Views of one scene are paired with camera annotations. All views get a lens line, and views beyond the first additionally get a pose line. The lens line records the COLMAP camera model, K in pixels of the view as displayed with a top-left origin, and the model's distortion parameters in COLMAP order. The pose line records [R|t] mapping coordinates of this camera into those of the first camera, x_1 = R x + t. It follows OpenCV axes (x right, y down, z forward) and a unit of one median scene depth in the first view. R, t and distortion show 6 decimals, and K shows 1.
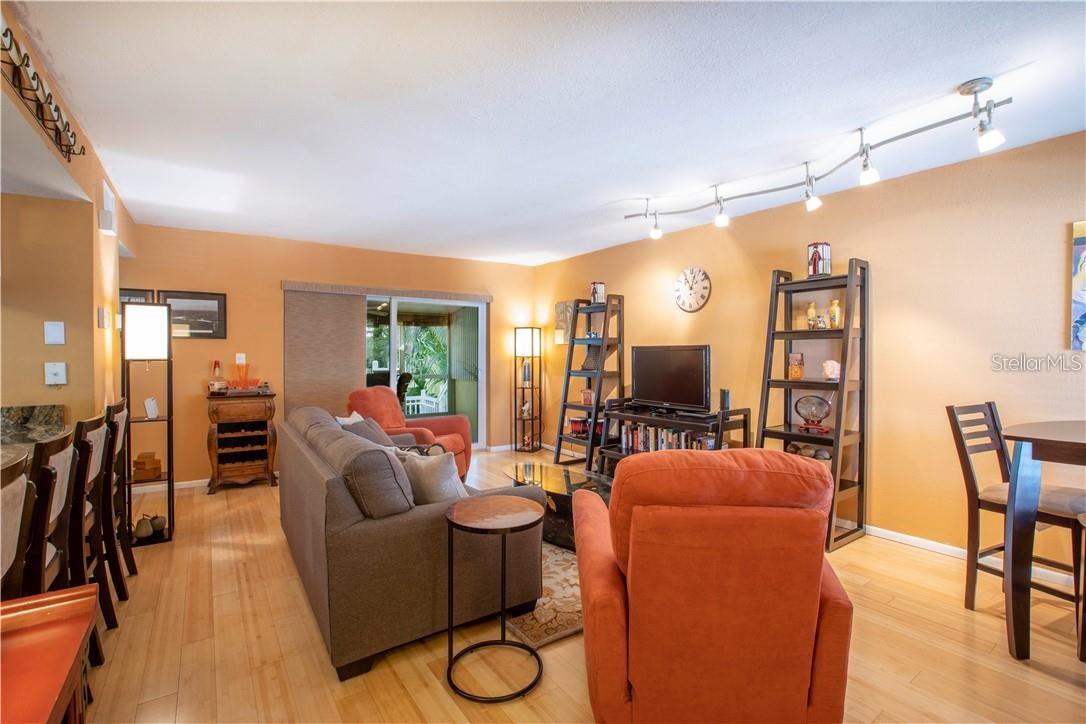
lens RADIAL K [[498.6, 0, 543.0], [0, 498.6, 362.0], [0, 0, 1]] dist [-0.002418, -0.000047]
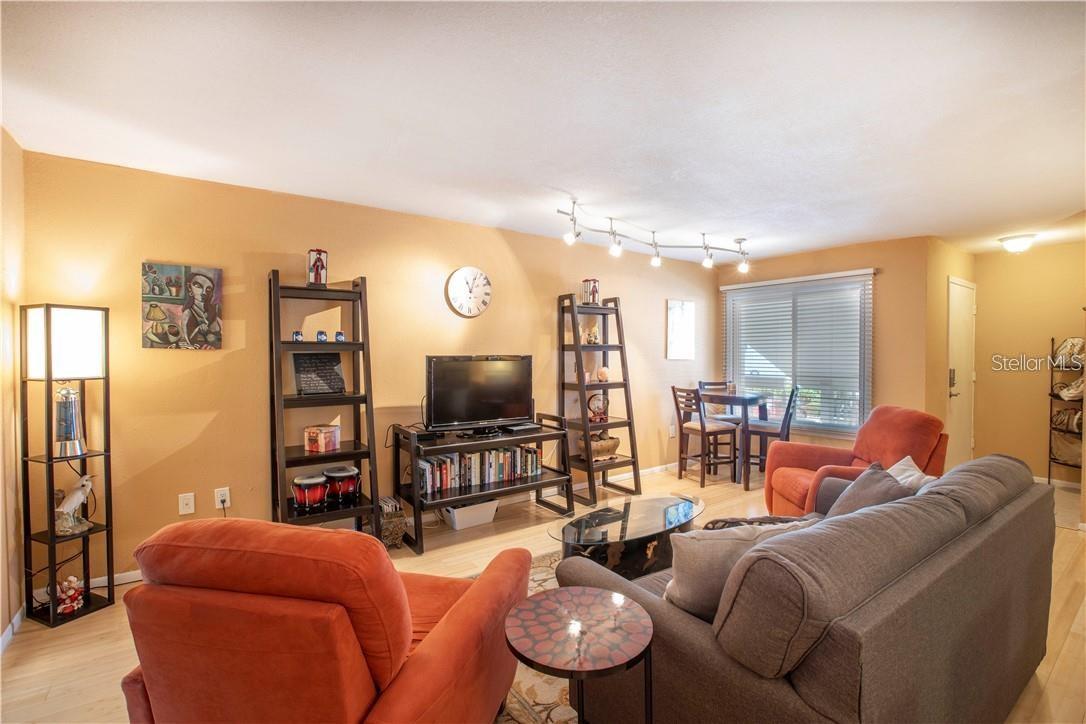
lens RADIAL K [[498.6, 0, 543.0], [0, 498.6, 362.0], [0, 0, 1]] dist [-0.002418, -0.000047]
pose [[0.015337, 0.001401, 0.999881, -0.599065], [0.031509, 0.999502, -0.001883, -0.014977], [-0.999386, 0.031534, 0.015286, 0.859894]]
